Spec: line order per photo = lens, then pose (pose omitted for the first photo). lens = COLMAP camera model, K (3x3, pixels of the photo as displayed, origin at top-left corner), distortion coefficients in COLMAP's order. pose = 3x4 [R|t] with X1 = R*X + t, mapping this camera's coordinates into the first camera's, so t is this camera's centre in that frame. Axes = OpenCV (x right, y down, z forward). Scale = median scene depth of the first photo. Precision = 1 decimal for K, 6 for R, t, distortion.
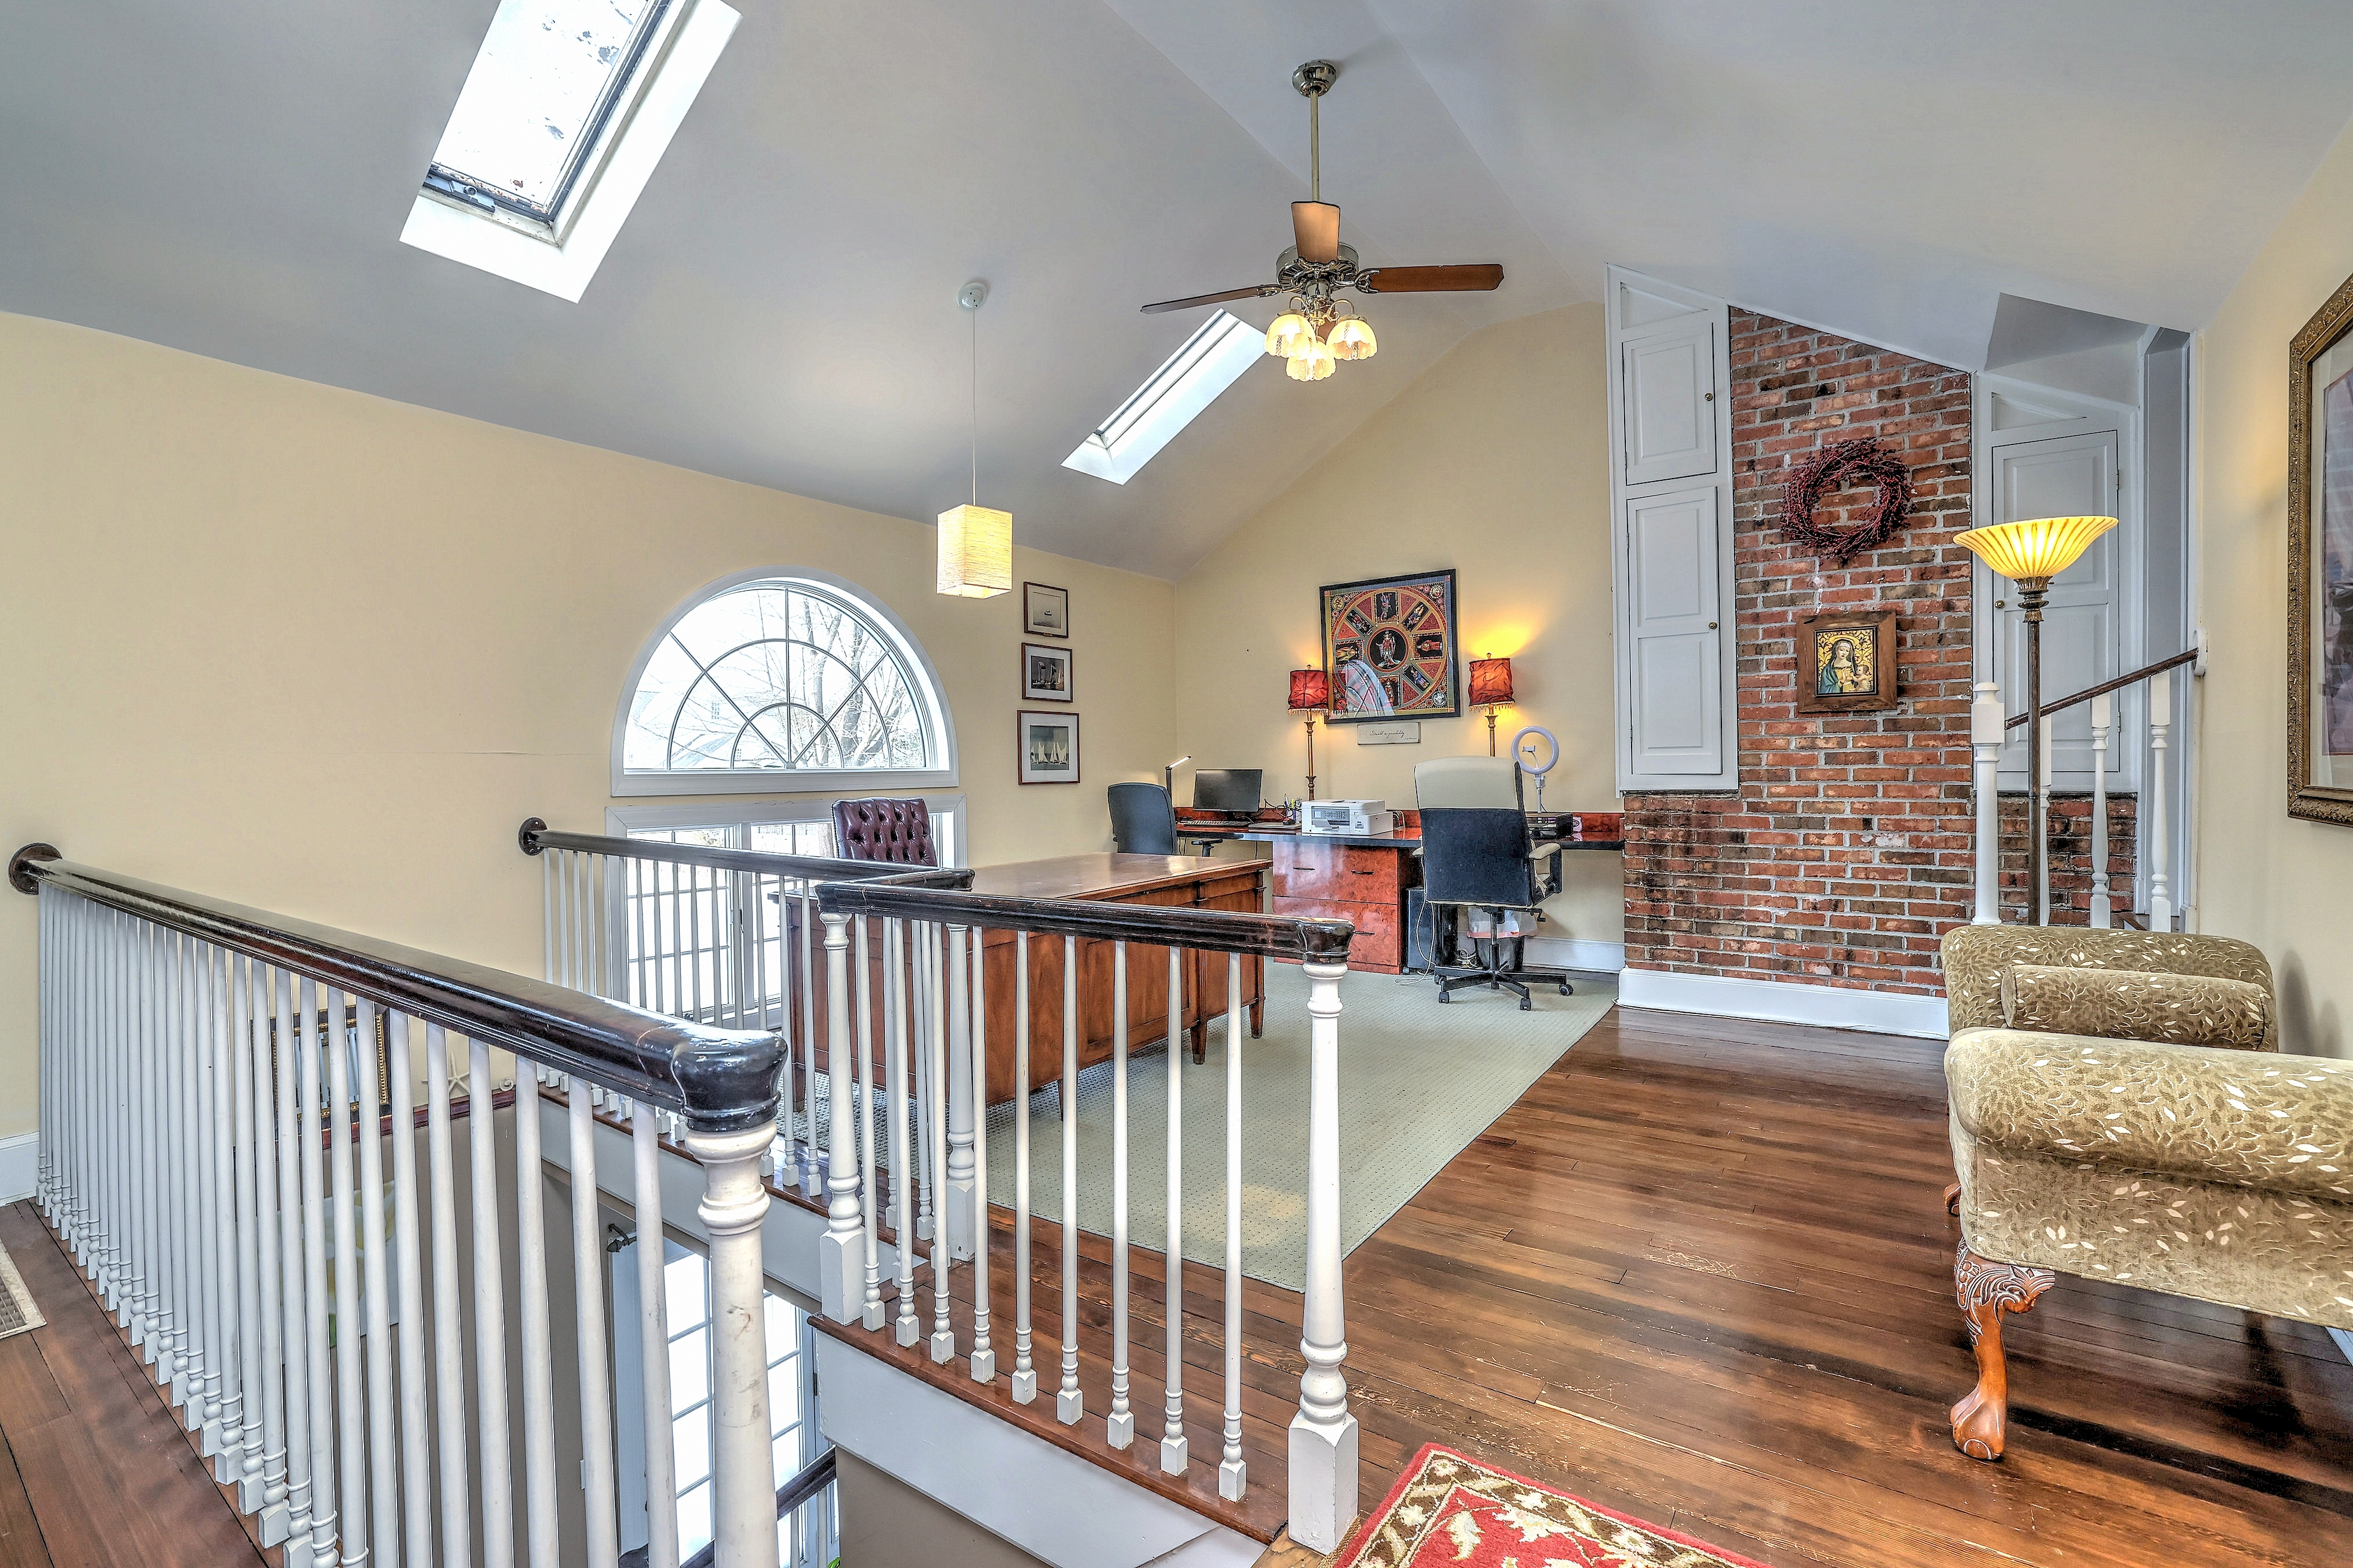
lens RADIAL K [[1055.3, 0, 1187.9], [0, 1055.3, 760.7], [0, 0, 1]] dist [-0.020672, 0.001543]
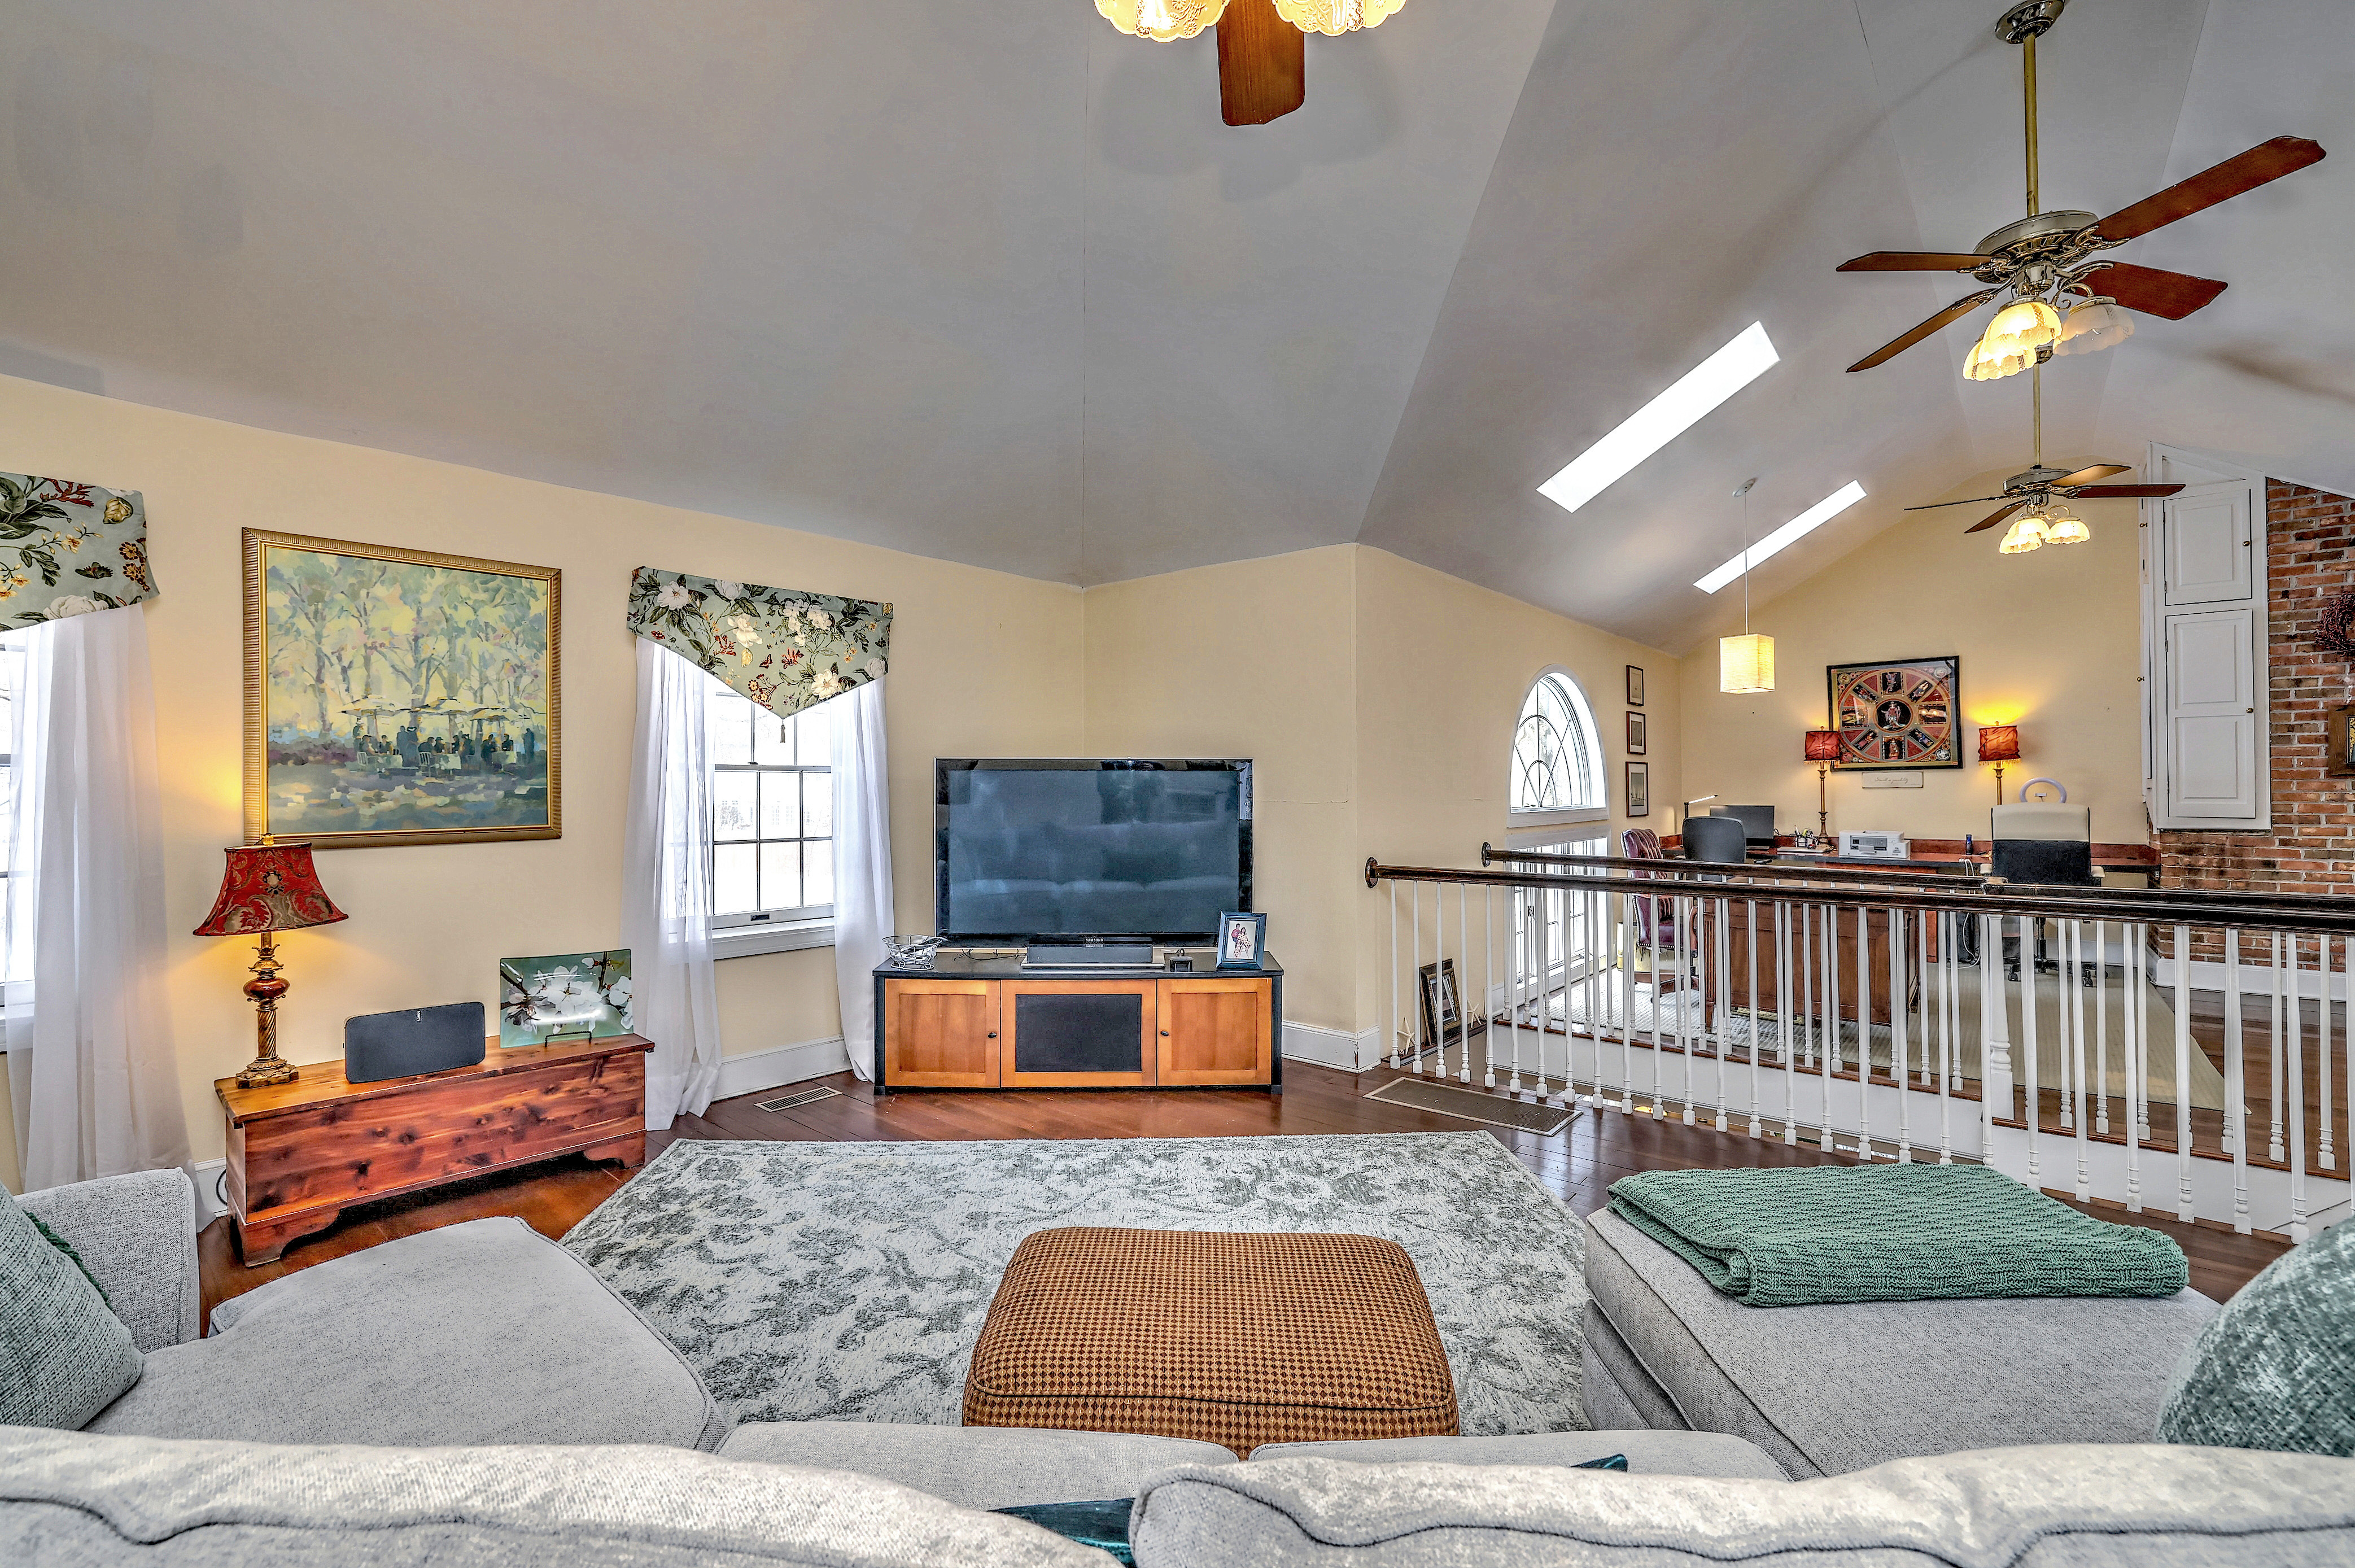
lens RADIAL K [[1046.8, 0, 1174.7], [0, 1046.8, 777.4], [0, 0, 1]] dist [-0.037079, 0.017071]
pose [[0.994700, 0.009921, -0.102337, -0.775331], [-0.010435, 0.999935, -0.004487, -0.019929], [0.102286, 0.005531, 0.994740, -0.490823]]
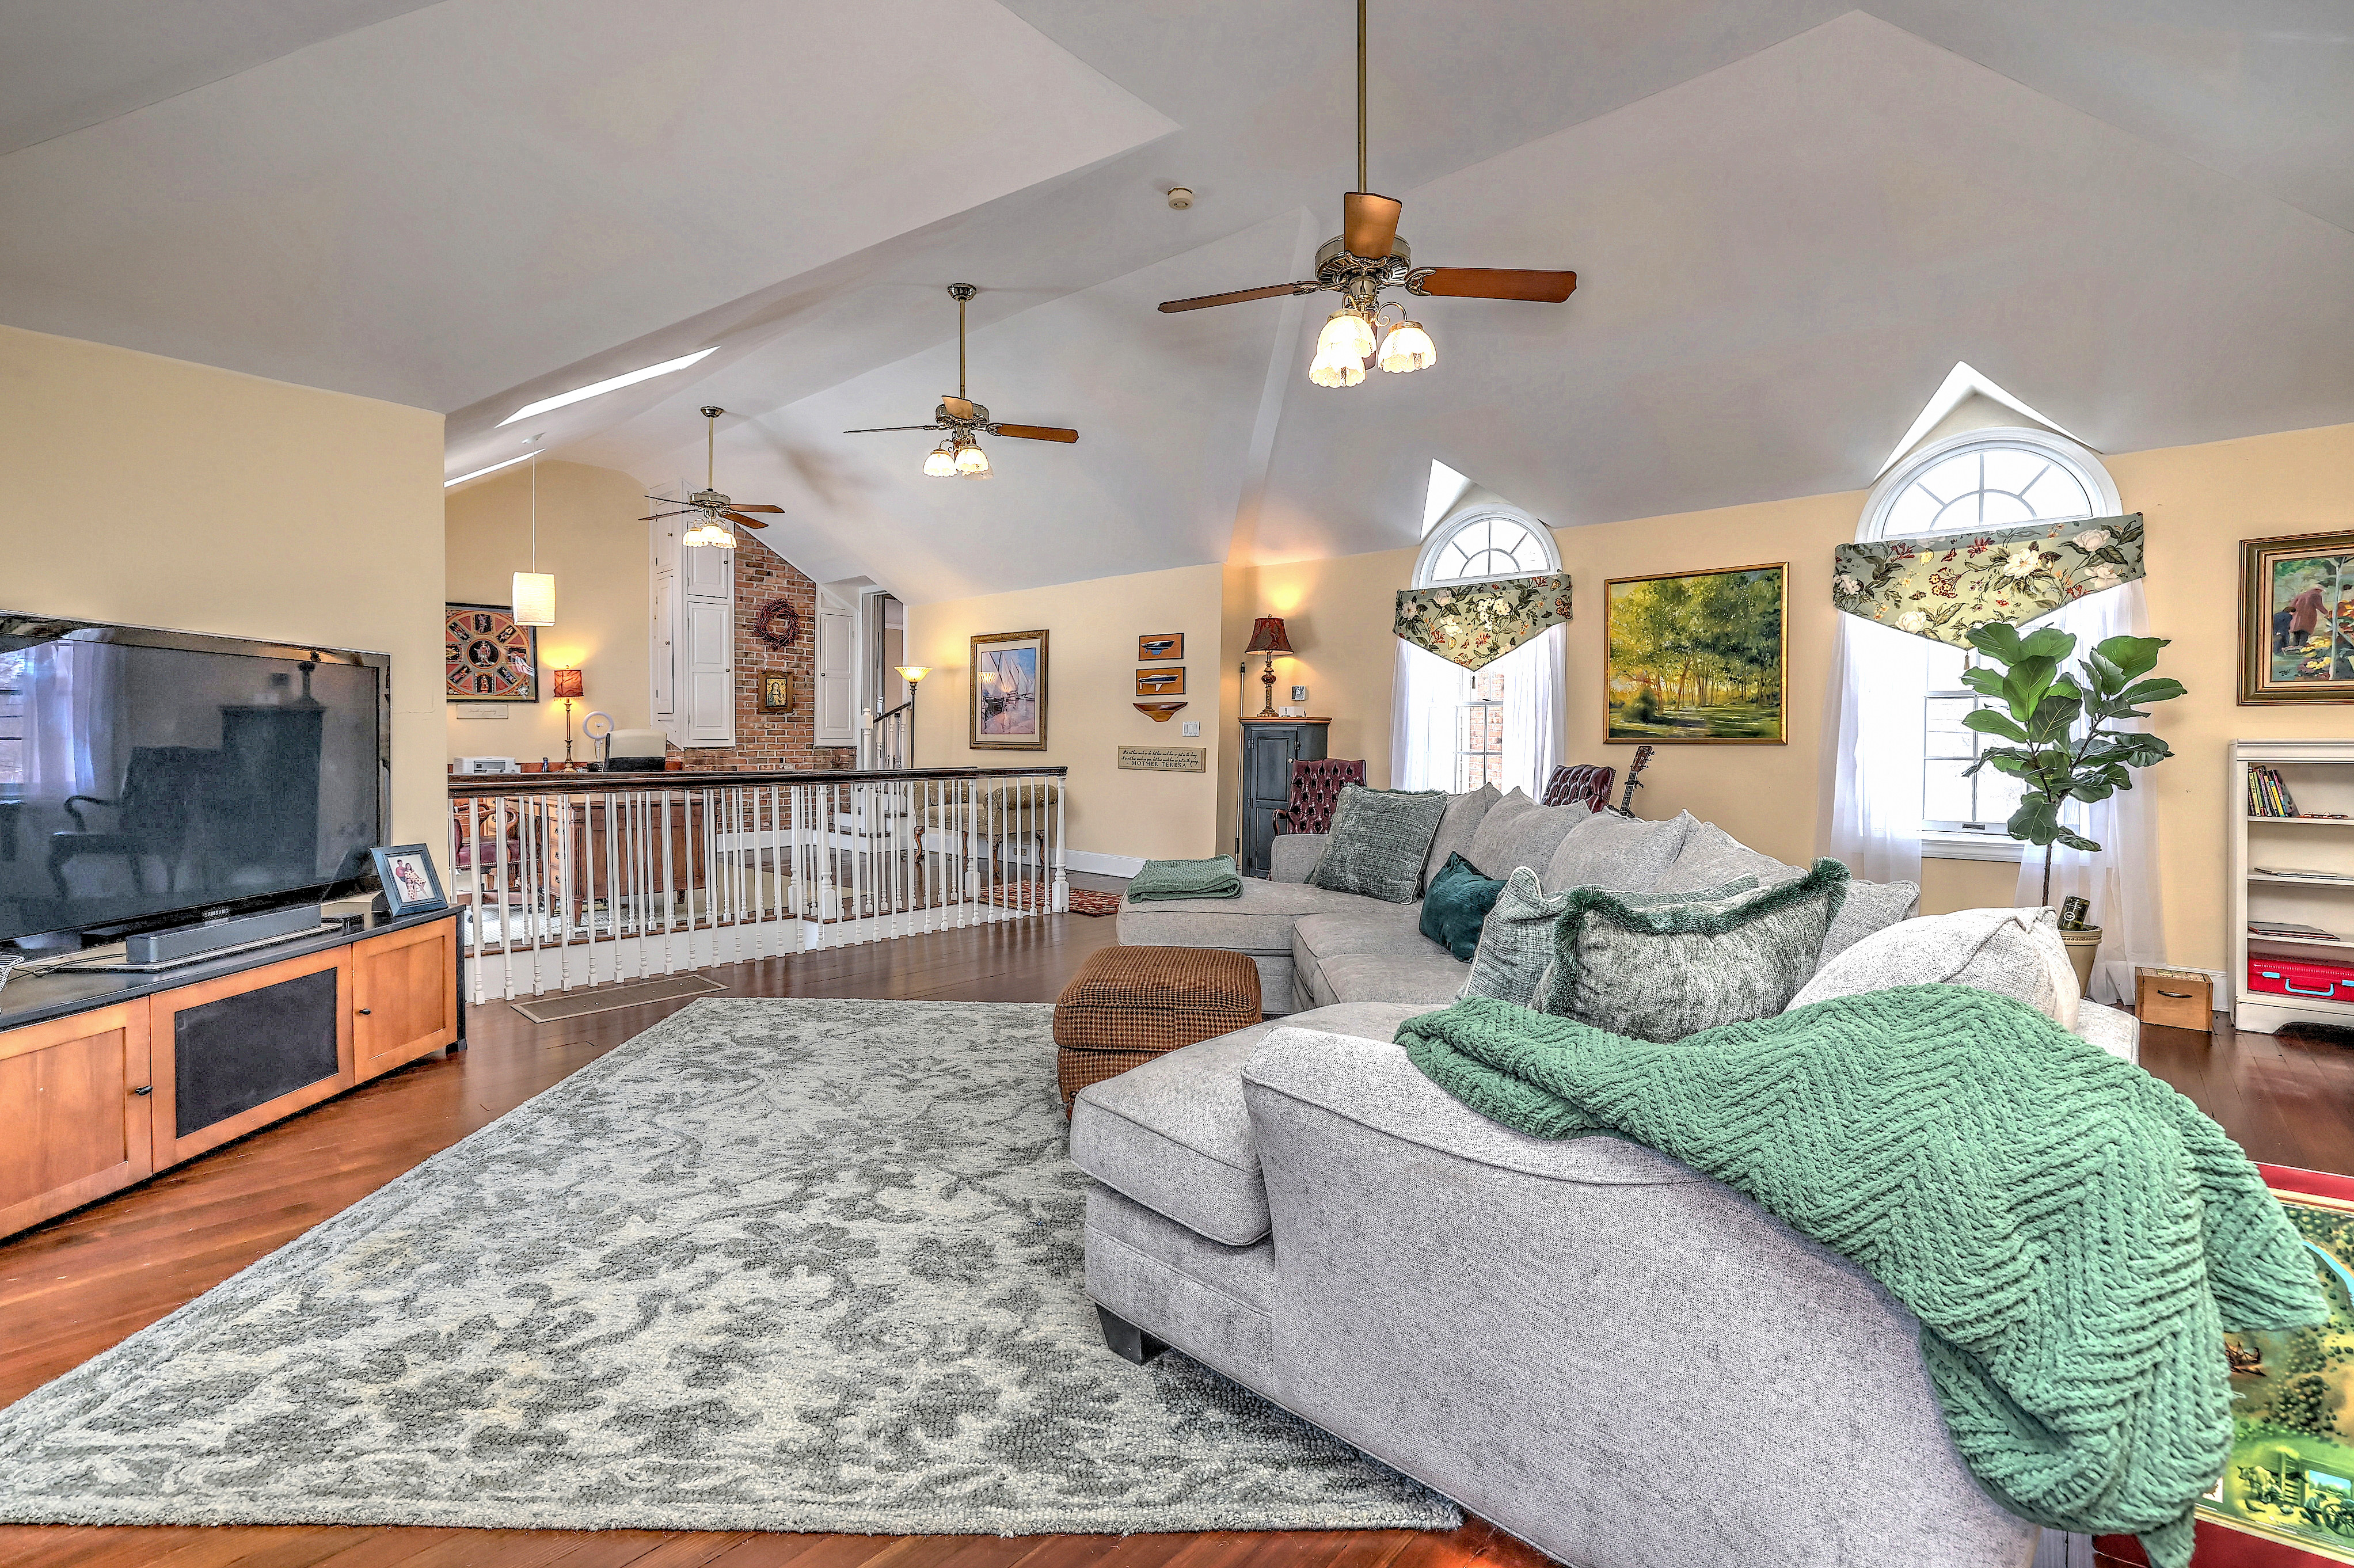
lens RADIAL K [[1046.3, 0, 1174.2], [0, 1046.3, 777.4], [0, 0, 1]] dist [-0.037079, 0.017071]
pose [[0.106992, -0.025709, 0.993927, -1.568452], [-0.005651, 0.999634, 0.026465, 0.030940], [-0.994244, -0.008448, 0.106808, -0.142441]]
